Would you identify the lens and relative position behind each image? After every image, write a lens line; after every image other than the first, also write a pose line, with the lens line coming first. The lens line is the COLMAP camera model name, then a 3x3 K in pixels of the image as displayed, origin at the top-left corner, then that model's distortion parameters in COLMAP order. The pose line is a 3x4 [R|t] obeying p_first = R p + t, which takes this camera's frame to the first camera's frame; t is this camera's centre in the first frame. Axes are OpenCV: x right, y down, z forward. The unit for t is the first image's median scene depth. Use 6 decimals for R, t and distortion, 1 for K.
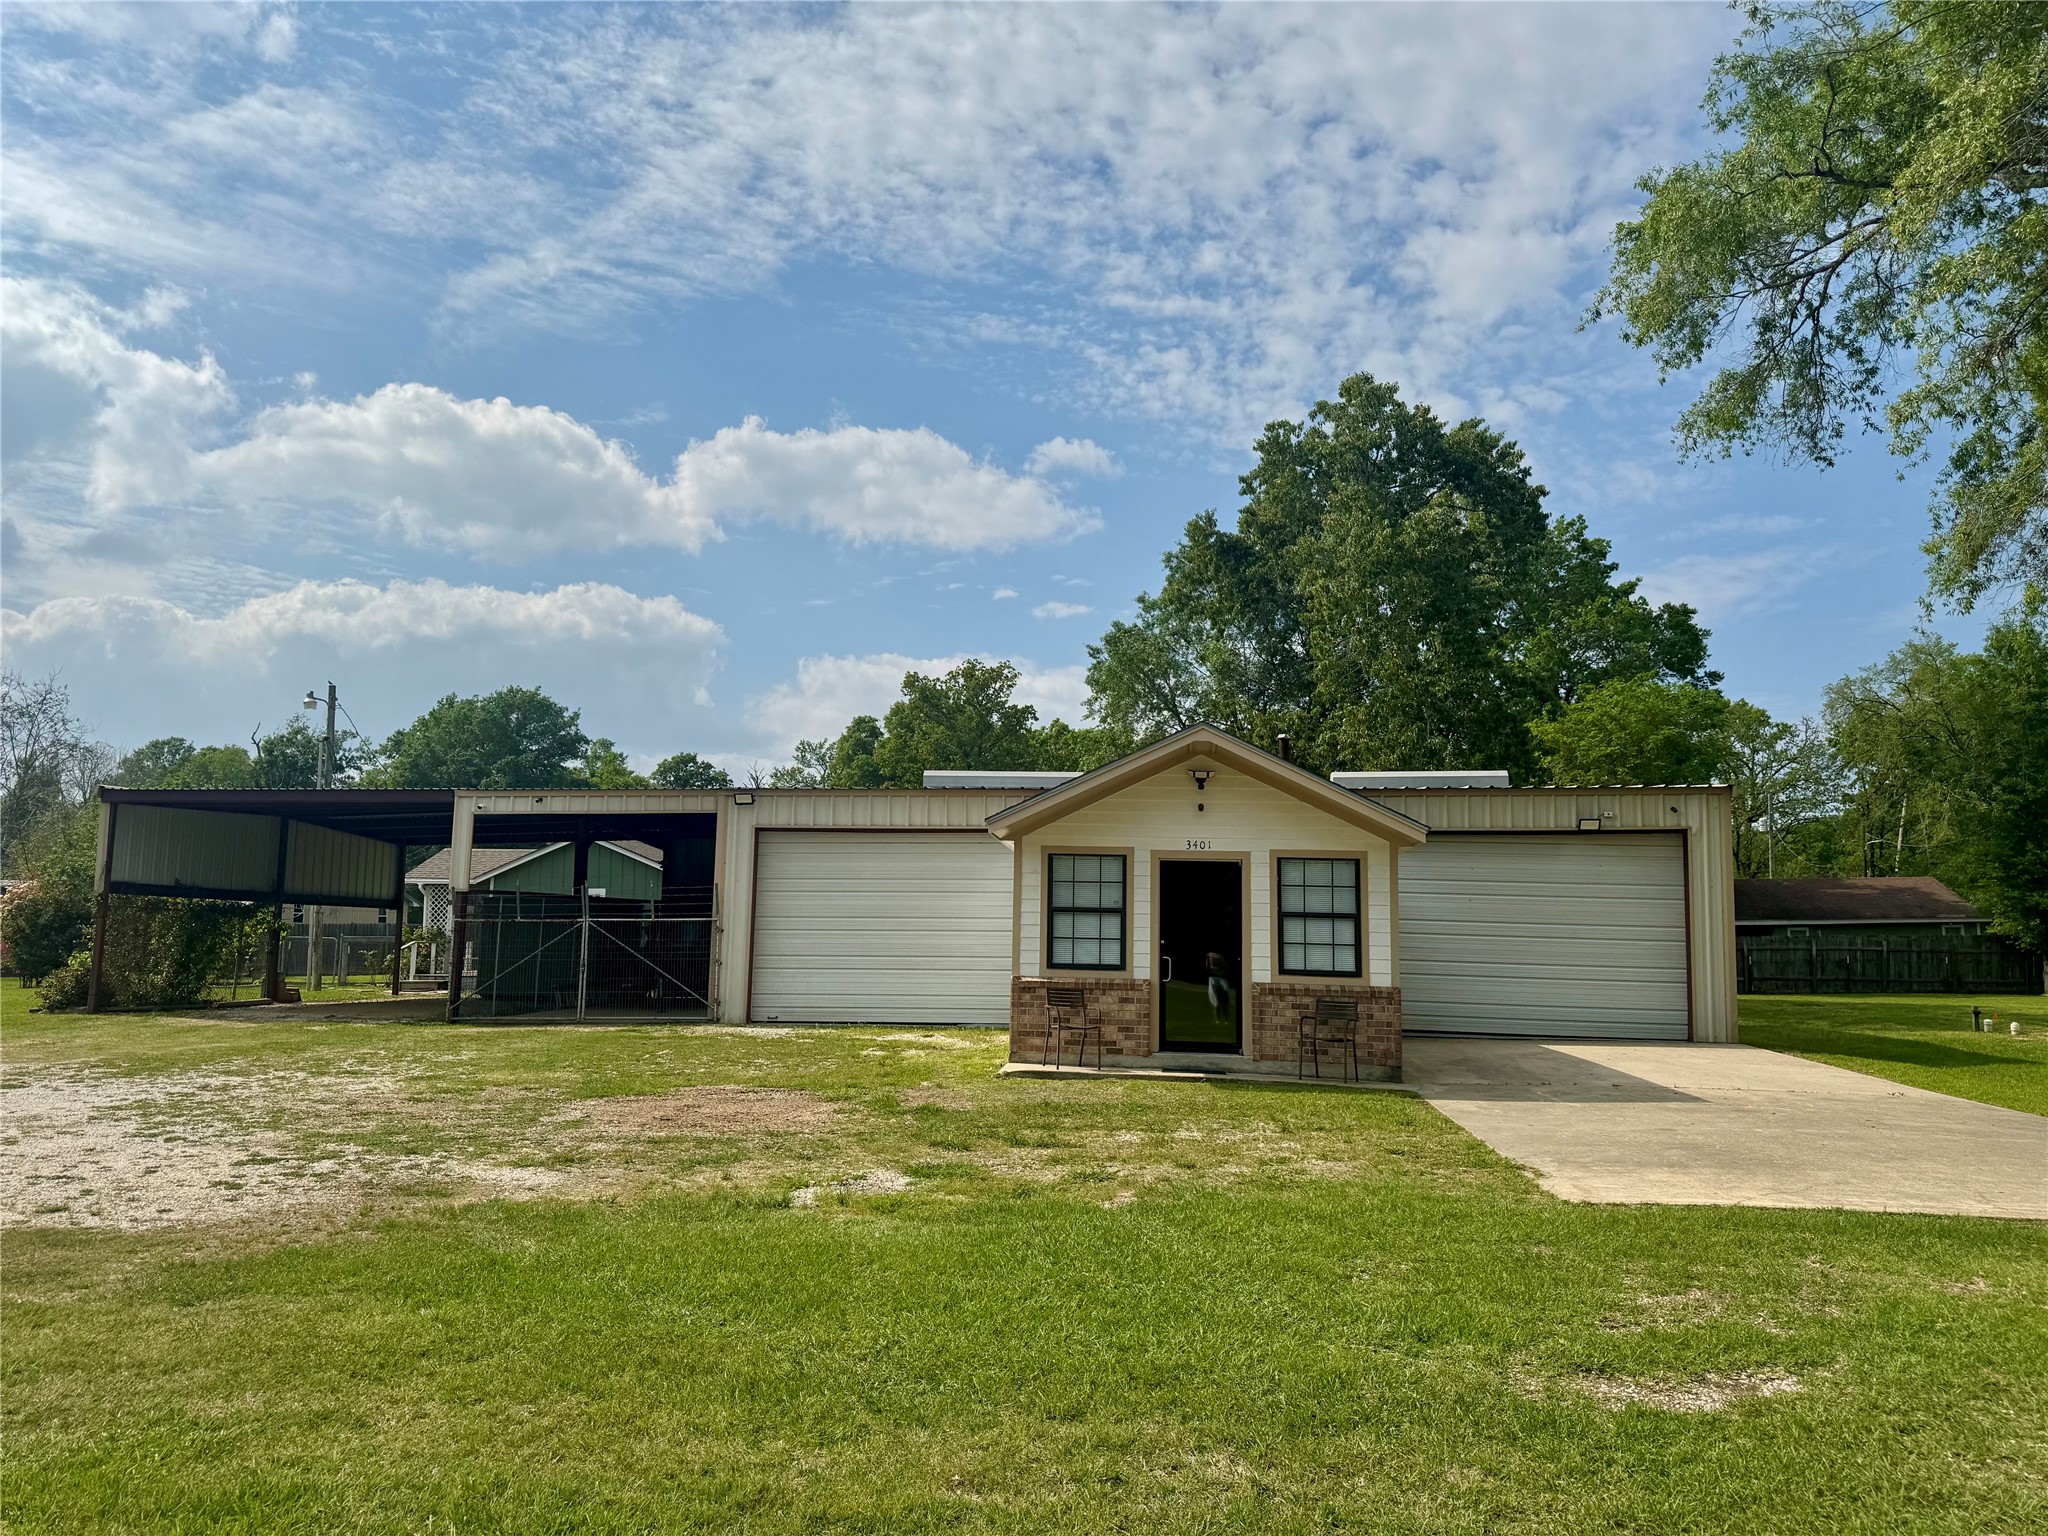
lens RADIAL K [[1409.7, 0, 1043.9], [0, 1409.7, 792.4], [0, 0, 1]] dist [0.057716, -0.046684]
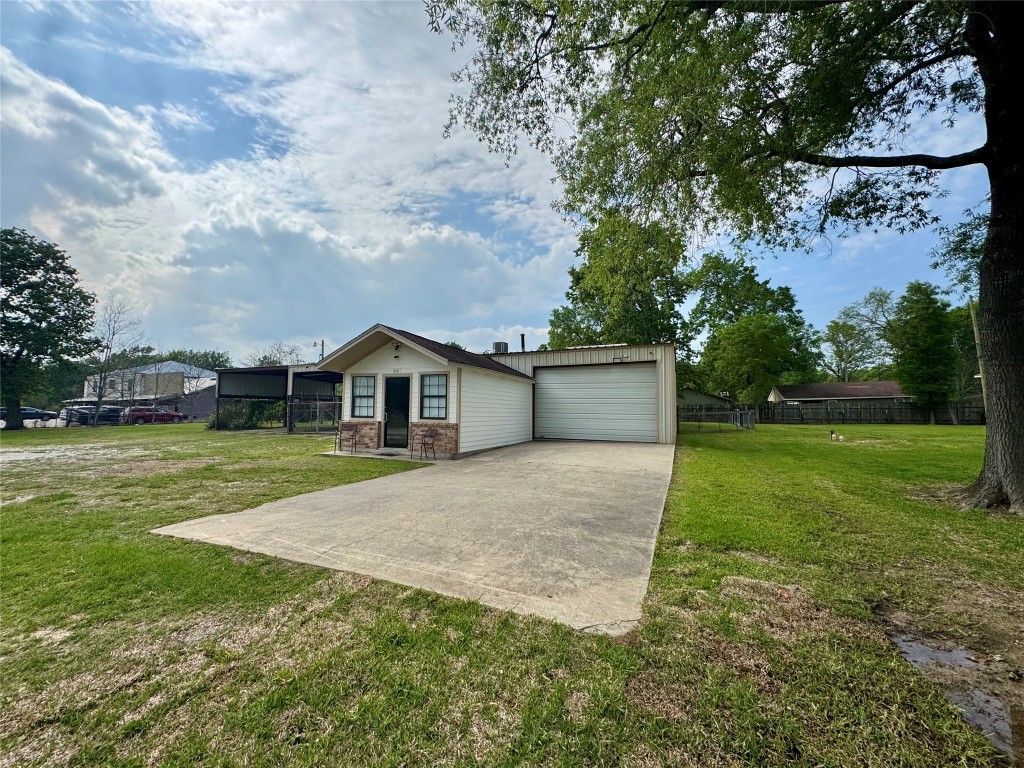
lens RADIAL K [[405.2, 0, 519.2], [0, 405.2, 385.4], [0, 0, 1]] dist [-0.003157, 0.001102]
pose [[0.963528, -0.027842, -0.266154, 0.546898], [0.039242, 0.998522, 0.037609, 0.044514], [0.264713, -0.046681, 0.963197, 0.318429]]
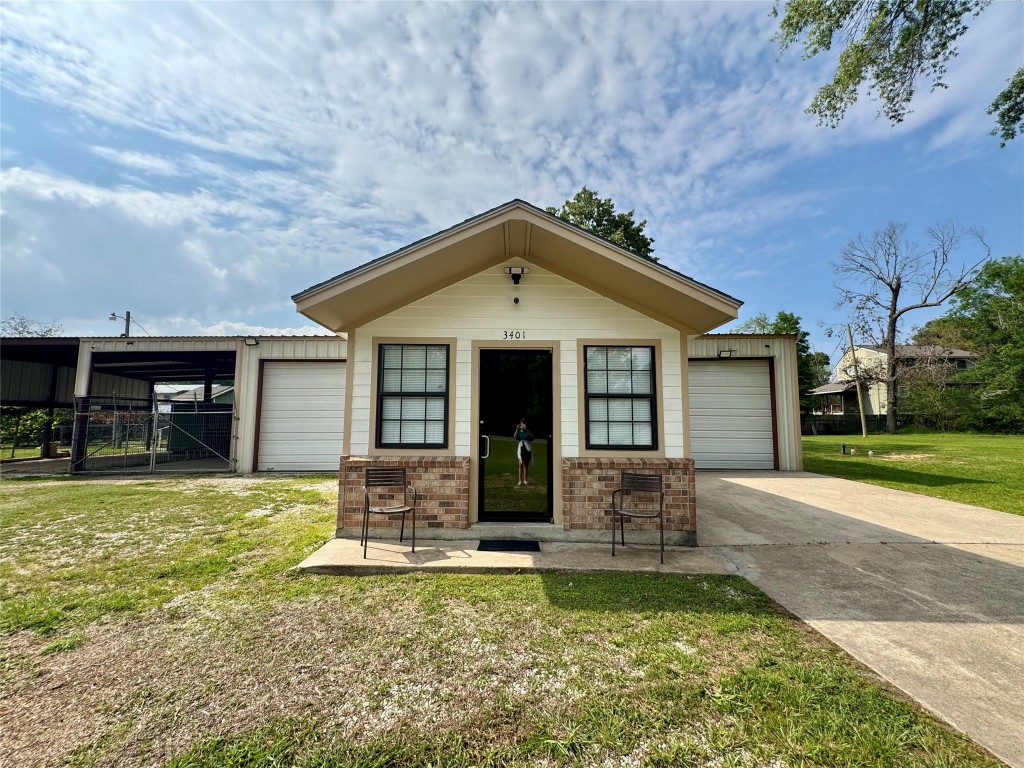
lens RADIAL K [[405.2, 0, 518.5], [0, 405.2, 392.1], [0, 0, 1]] dist [-0.003157, 0.001102]
pose [[0.994455, -0.005043, 0.105046, 0.080087], [0.002079, 0.999597, 0.028311, 0.074148], [-0.105147, -0.027935, 0.994064, 0.687279]]
